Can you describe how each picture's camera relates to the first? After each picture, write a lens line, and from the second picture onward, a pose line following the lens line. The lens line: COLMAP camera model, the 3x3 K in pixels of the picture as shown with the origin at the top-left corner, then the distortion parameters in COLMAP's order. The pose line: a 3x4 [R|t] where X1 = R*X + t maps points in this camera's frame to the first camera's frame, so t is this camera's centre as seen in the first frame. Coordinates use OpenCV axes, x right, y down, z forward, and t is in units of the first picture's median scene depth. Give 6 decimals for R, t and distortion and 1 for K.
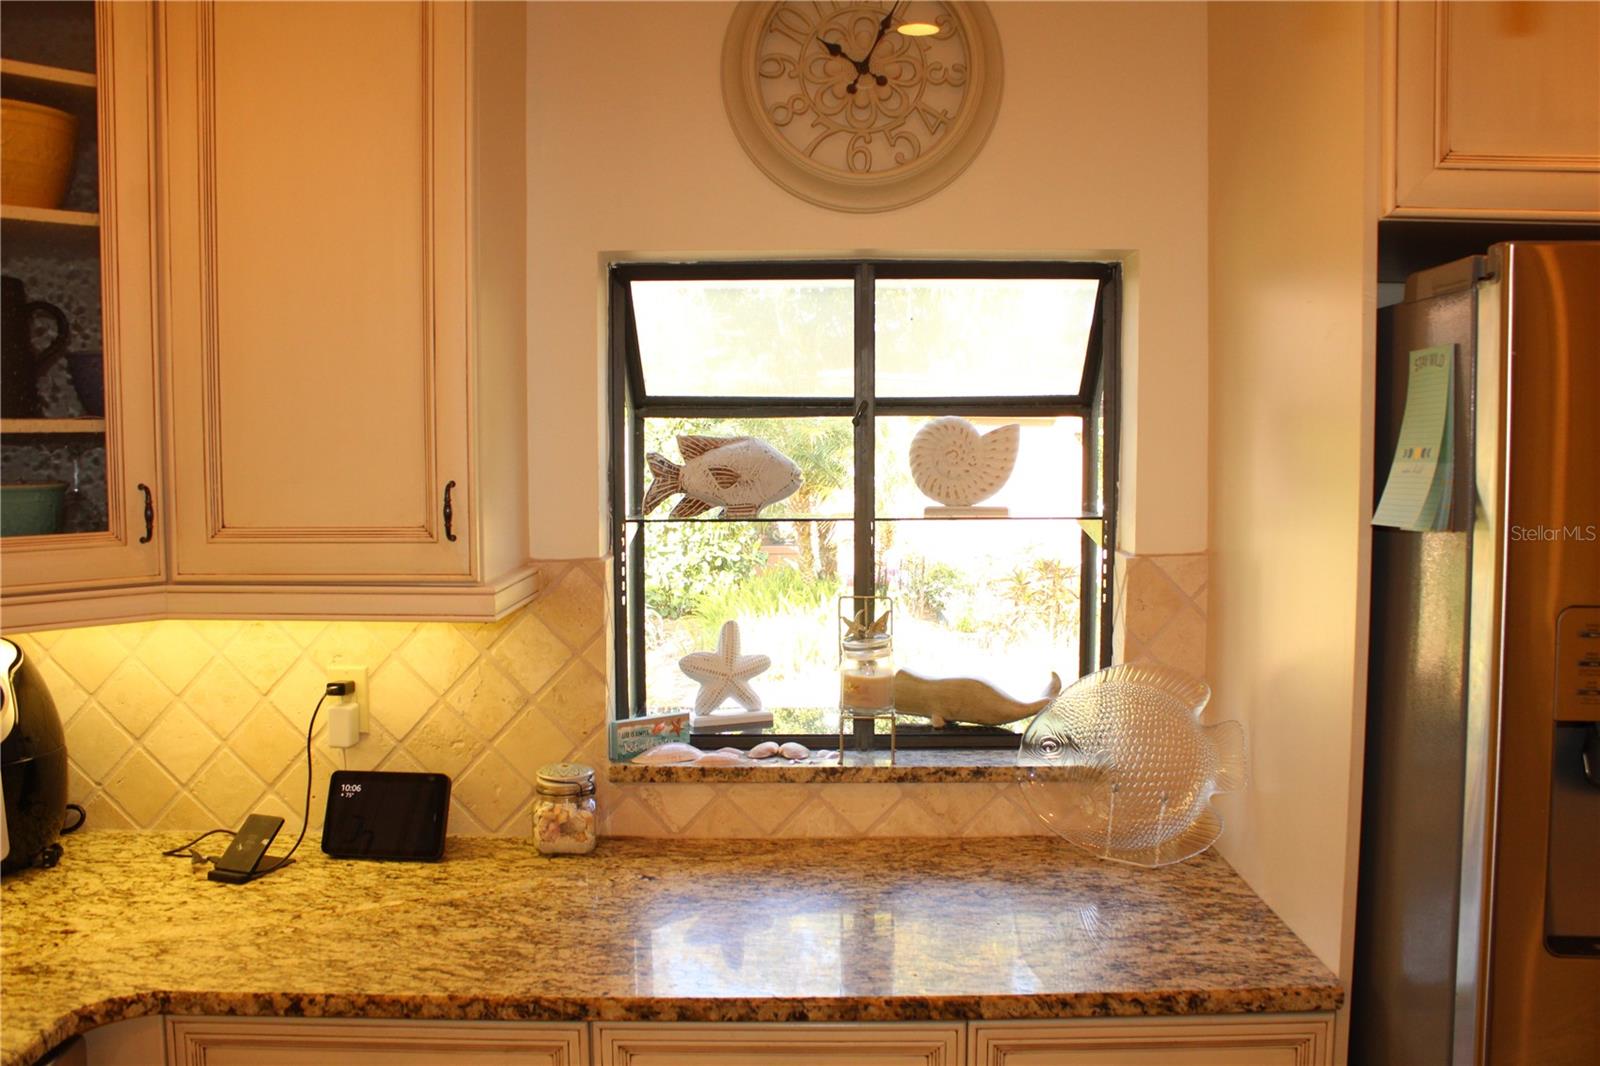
lens RADIAL K [[1321.9, 0, 799.7], [0, 1321.9, 524.6], [0, 0, 1]] dist [-0.137949, 0.104000]
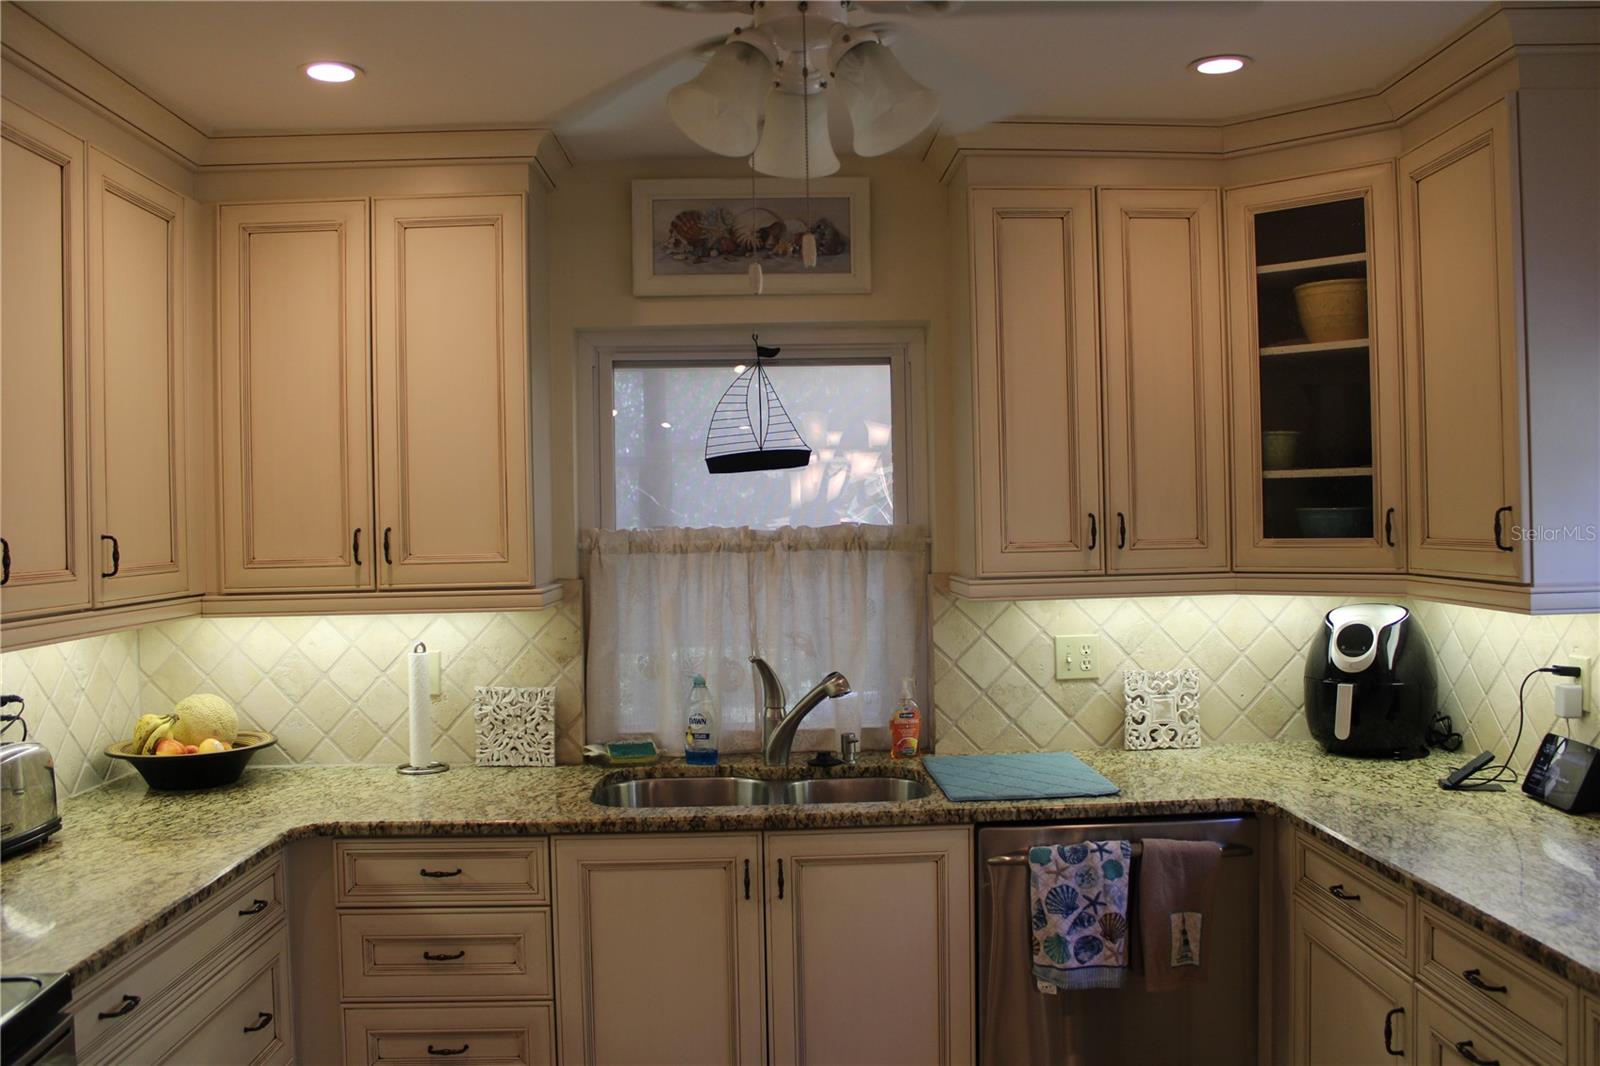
lens RADIAL K [[1321.9, 0, 795.7], [0, 1321.9, 530.6], [0, 0, 1]] dist [-0.137949, 0.104000]
pose [[0.052694, 0.020506, -0.998400, 1.010514], [-0.039942, 0.999032, 0.018410, -0.005495], [0.997812, 0.038908, 0.053462, 0.205452]]
